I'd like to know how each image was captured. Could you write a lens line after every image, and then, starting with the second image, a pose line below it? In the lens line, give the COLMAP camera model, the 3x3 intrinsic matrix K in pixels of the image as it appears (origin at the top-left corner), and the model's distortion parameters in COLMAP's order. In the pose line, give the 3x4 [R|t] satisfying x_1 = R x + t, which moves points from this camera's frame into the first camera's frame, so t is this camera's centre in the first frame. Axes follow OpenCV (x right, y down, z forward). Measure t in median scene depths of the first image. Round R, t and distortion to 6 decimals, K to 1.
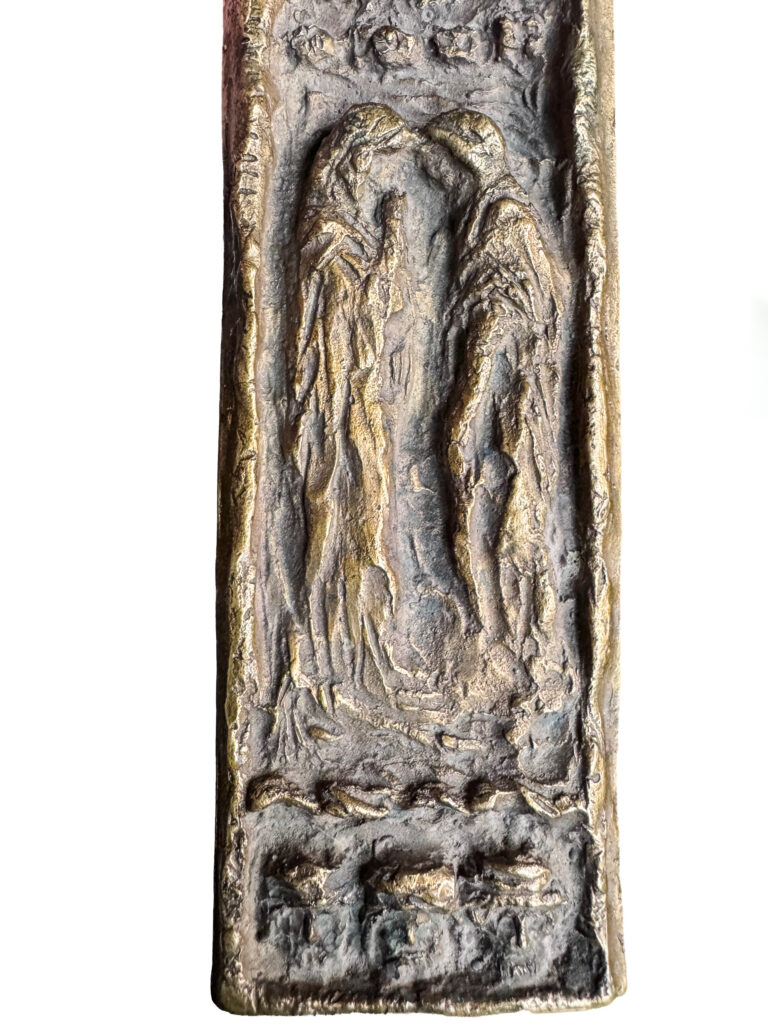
lens RADIAL K [[775.2, 0, 384.0], [0, 775.2, 512.0], [0, 0, 1]] dist [-0.003867, 0.002669]
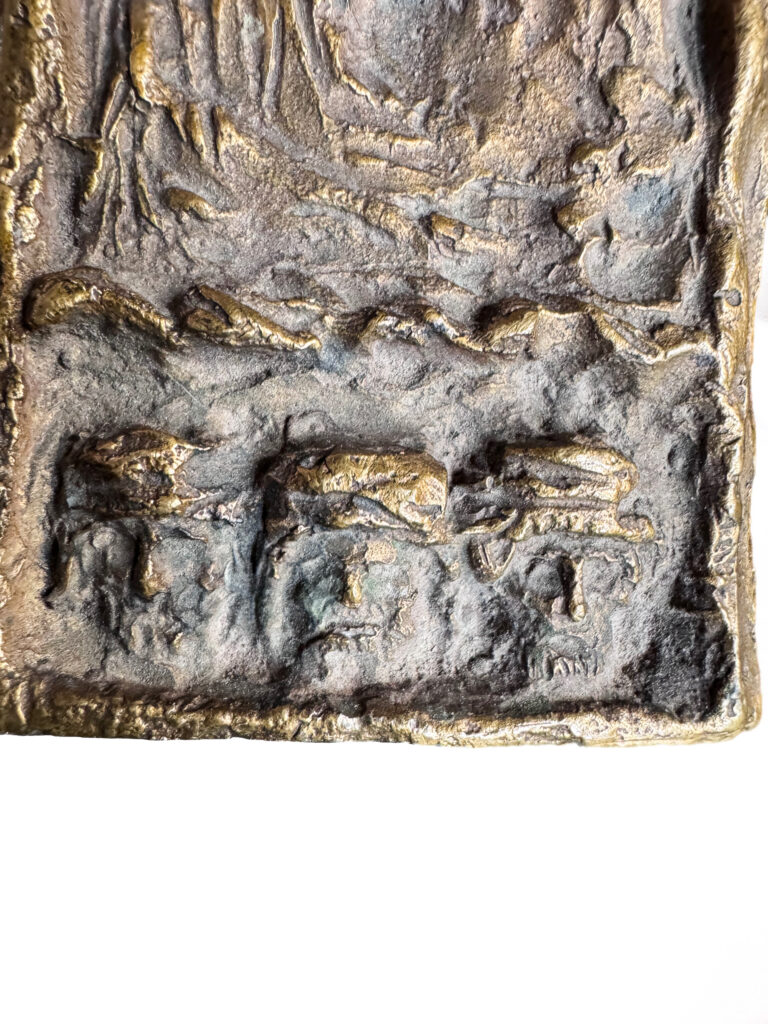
lens RADIAL K [[775.2, 0, 384.0], [0, 775.2, 512.0], [0, 0, 1]] dist [-0.003867, 0.002669]
pose [[0.997691, 0.041411, 0.053823, 0.024804], [-0.043864, 0.998014, 0.045213, 0.463690], [-0.051844, -0.047469, 0.997526, 0.495711]]
